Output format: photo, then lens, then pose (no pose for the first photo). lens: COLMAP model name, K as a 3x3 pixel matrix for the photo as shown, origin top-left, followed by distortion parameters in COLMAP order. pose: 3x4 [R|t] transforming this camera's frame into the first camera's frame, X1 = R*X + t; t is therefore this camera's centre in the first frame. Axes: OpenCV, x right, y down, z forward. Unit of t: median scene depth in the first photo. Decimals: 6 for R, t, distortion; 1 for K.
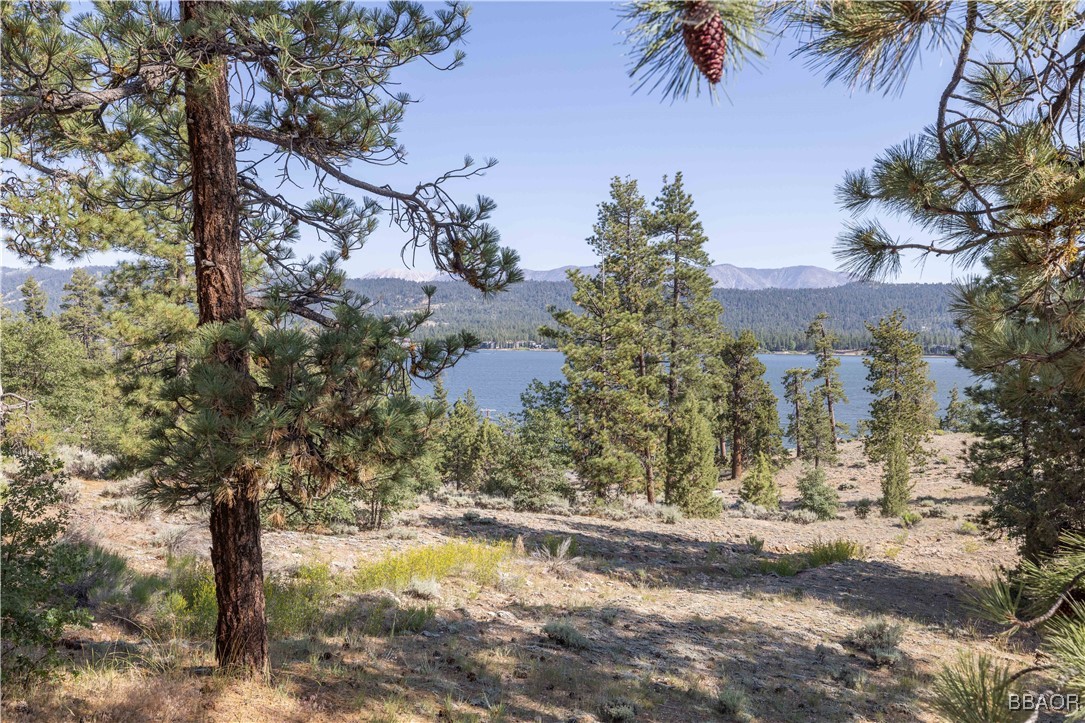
lens RADIAL K [[916.5, 0, 542.5], [0, 916.5, 361.5], [0, 0, 1]] dist [-0.003791, 0.000027]
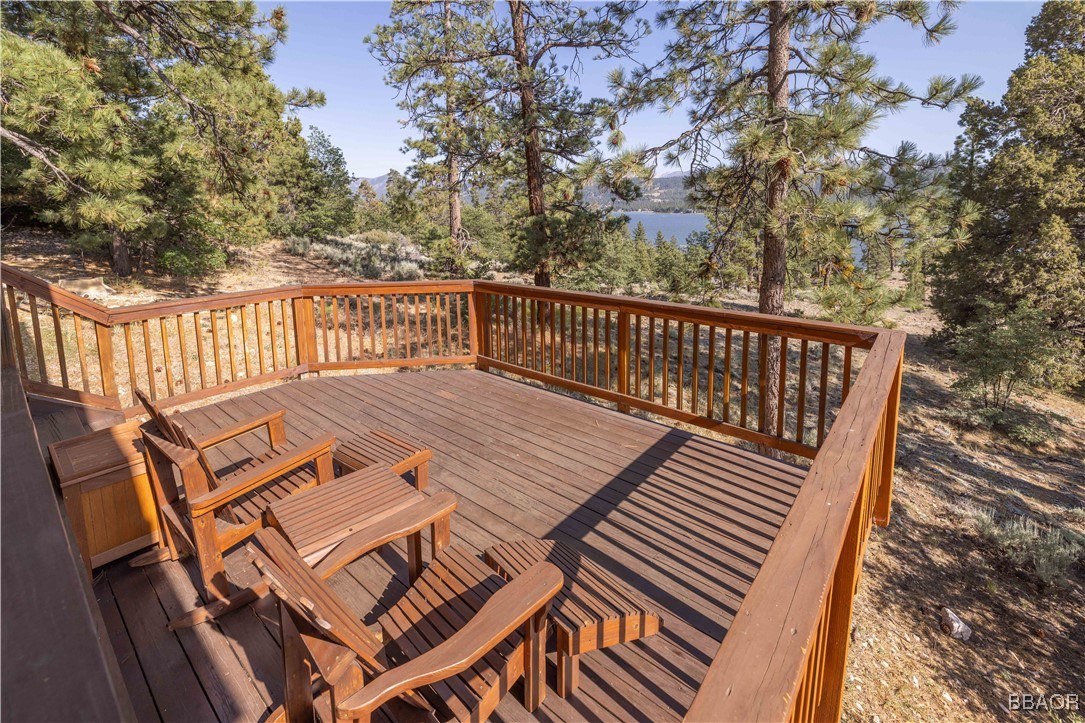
lens RADIAL K [[474.8, 0, 547.6], [0, 474.8, 275.1], [0, 0, 1]] dist [-0.000201, 0.000081]
pose [[0.937522, 0.026780, -0.346893, 0.067381], [0.013144, 0.993595, 0.112229, -0.006004], [0.347676, -0.109776, 0.931166, -0.136287]]
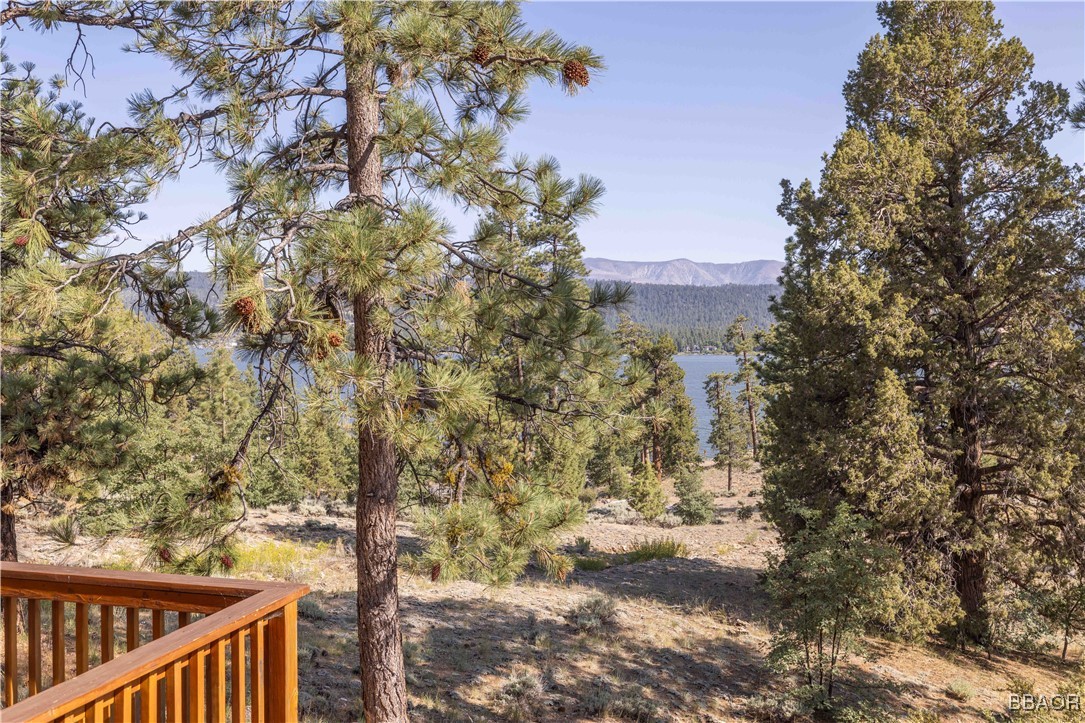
lens RADIAL K [[1002.2, 0, 542.5], [0, 1002.2, 361.5], [0, 0, 1]] dist [0.004884, 0.002834]
pose [[0.998859, -0.011644, 0.046313, 0.120961], [0.011773, 0.999928, -0.002515, -0.011110], [-0.046280, 0.003058, 0.998924, -0.154285]]
